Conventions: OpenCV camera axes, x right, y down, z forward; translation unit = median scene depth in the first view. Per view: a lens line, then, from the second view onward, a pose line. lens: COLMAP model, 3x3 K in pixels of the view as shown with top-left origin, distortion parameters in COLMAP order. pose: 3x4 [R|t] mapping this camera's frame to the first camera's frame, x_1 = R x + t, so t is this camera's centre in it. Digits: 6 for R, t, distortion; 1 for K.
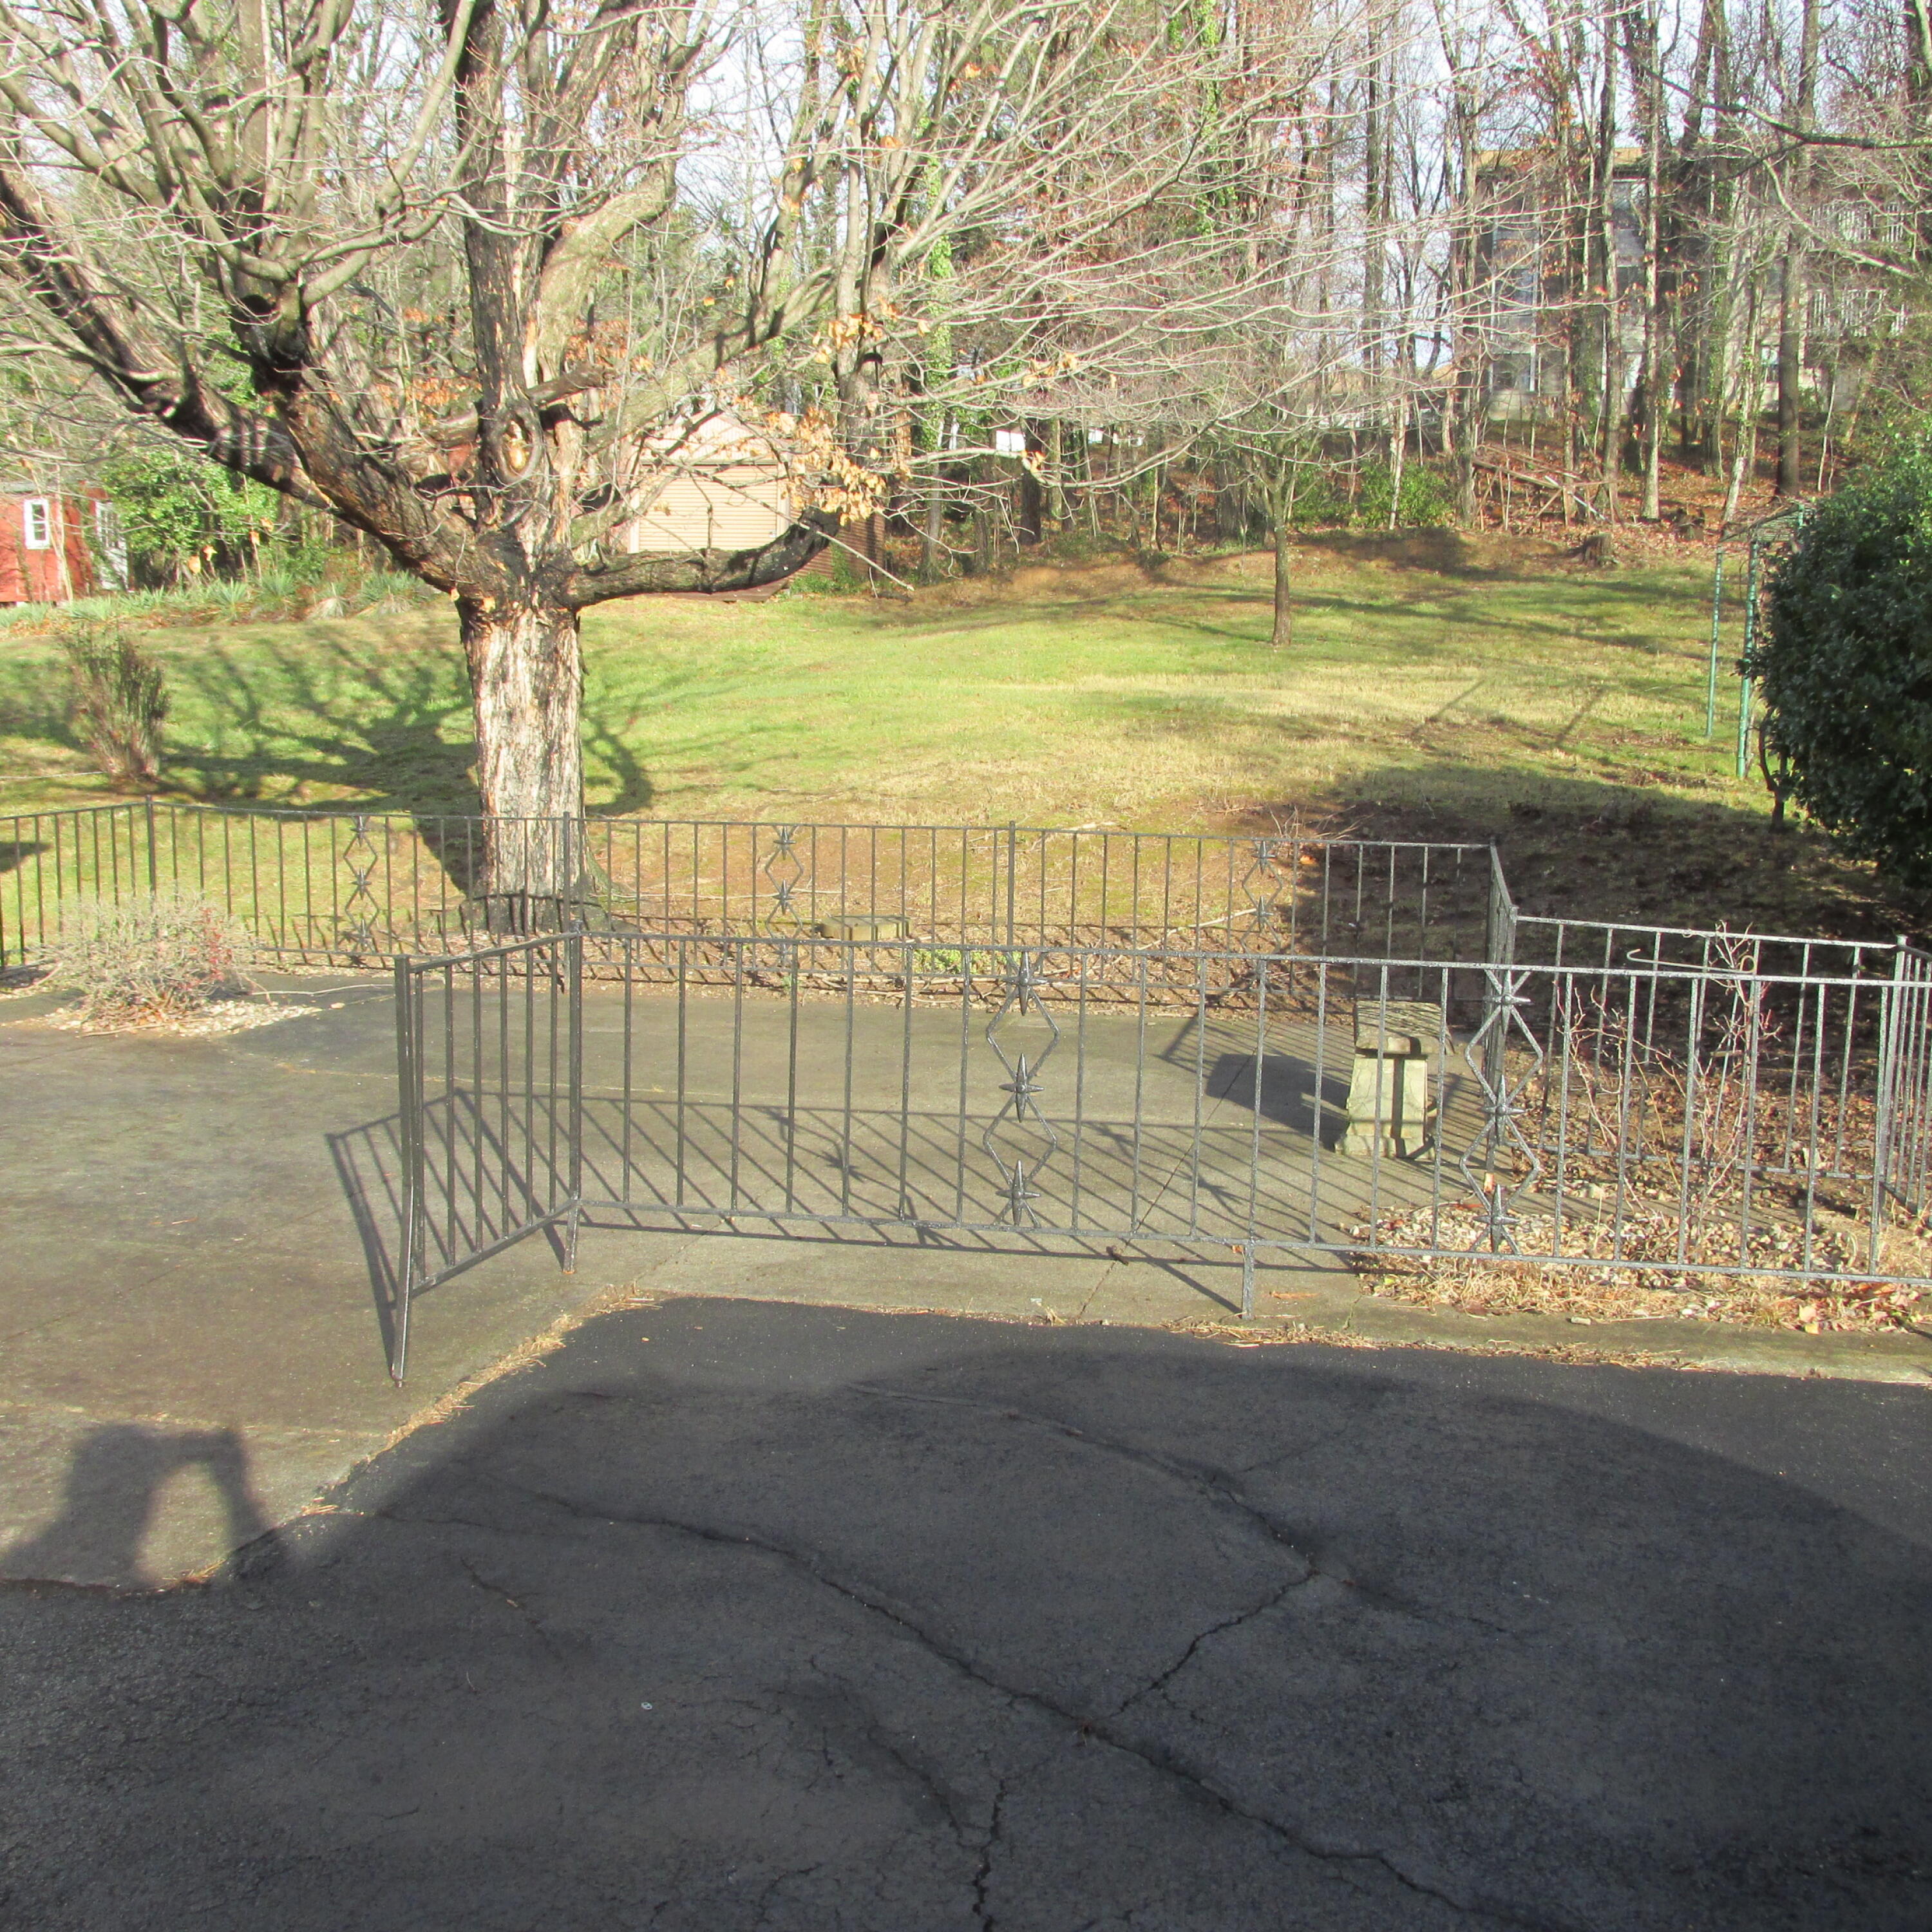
lens RADIAL K [[2173.5, 0, 981.6], [0, 2173.5, 971.3], [0, 0, 1]] dist [-0.018367, 0.000000]
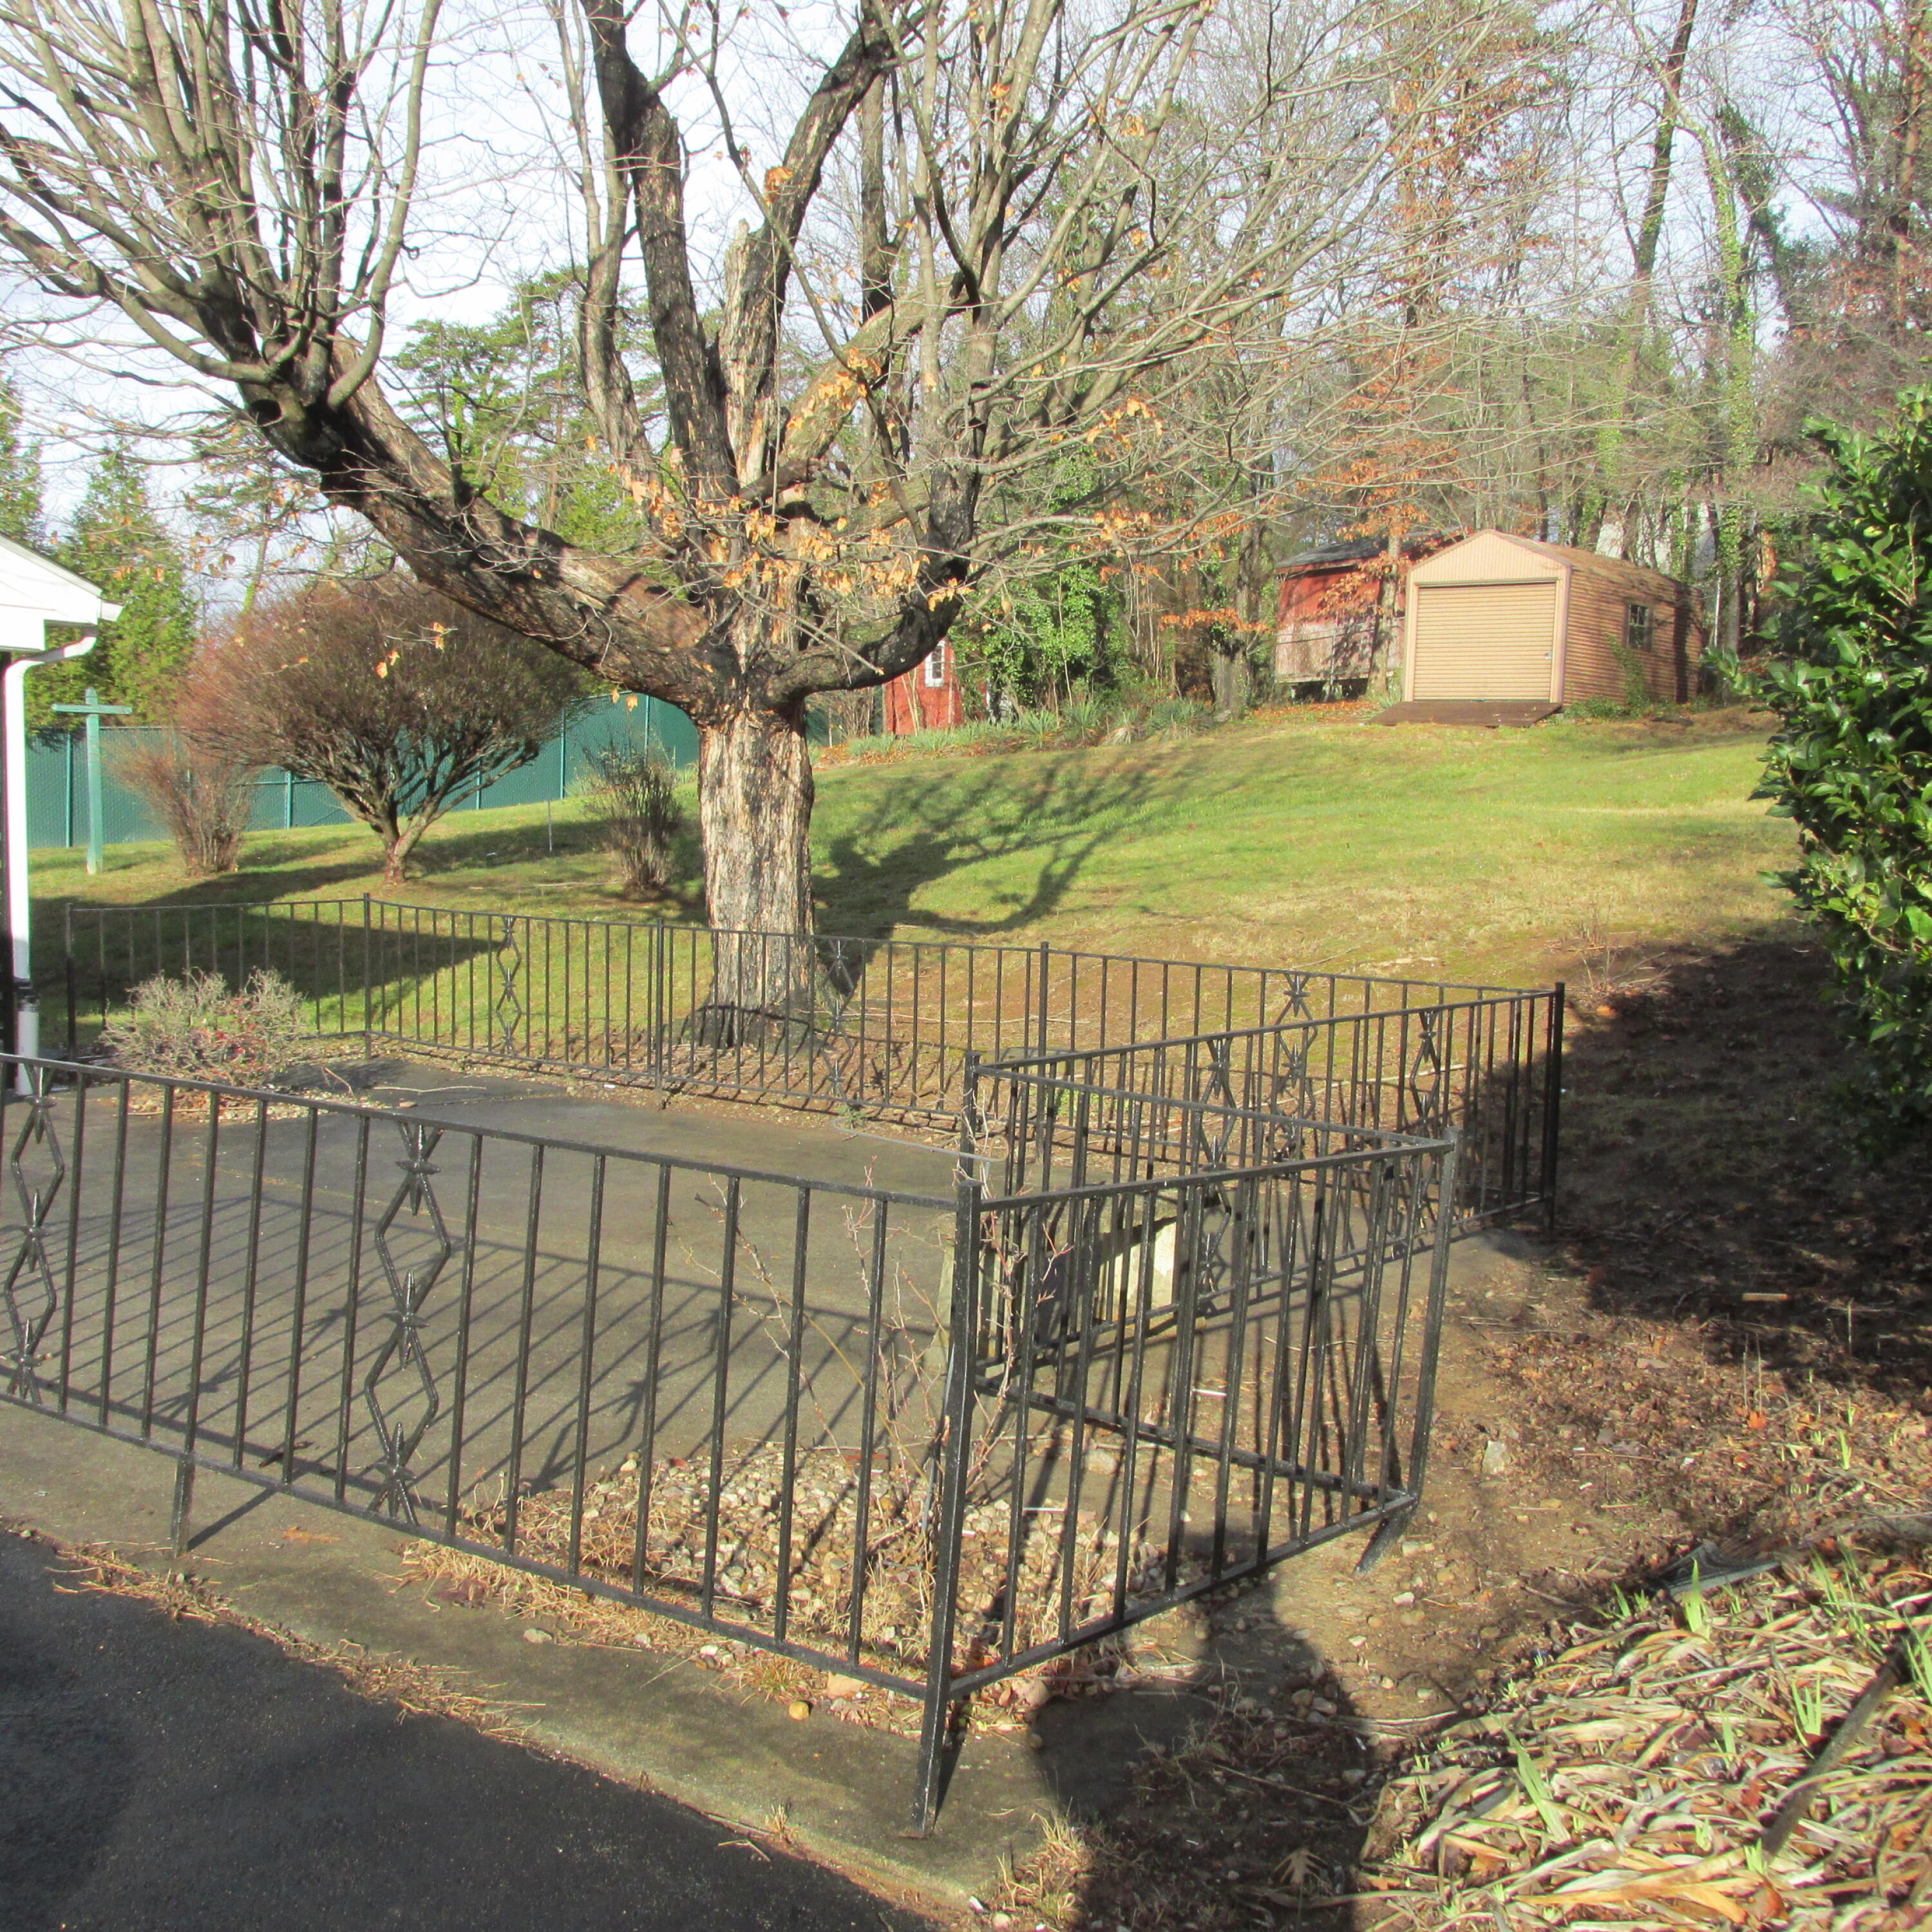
lens RADIAL K [[2173.5, 0, 964.0], [0, 2173.5, 963.2], [0, 0, 1]] dist [-0.018367, 0.000000]
pose [[0.891509, 0.039958, -0.451236, 0.319890], [-0.069767, 0.996329, -0.049612, -0.014114], [0.447597, 0.075711, 0.891024, 0.189439]]
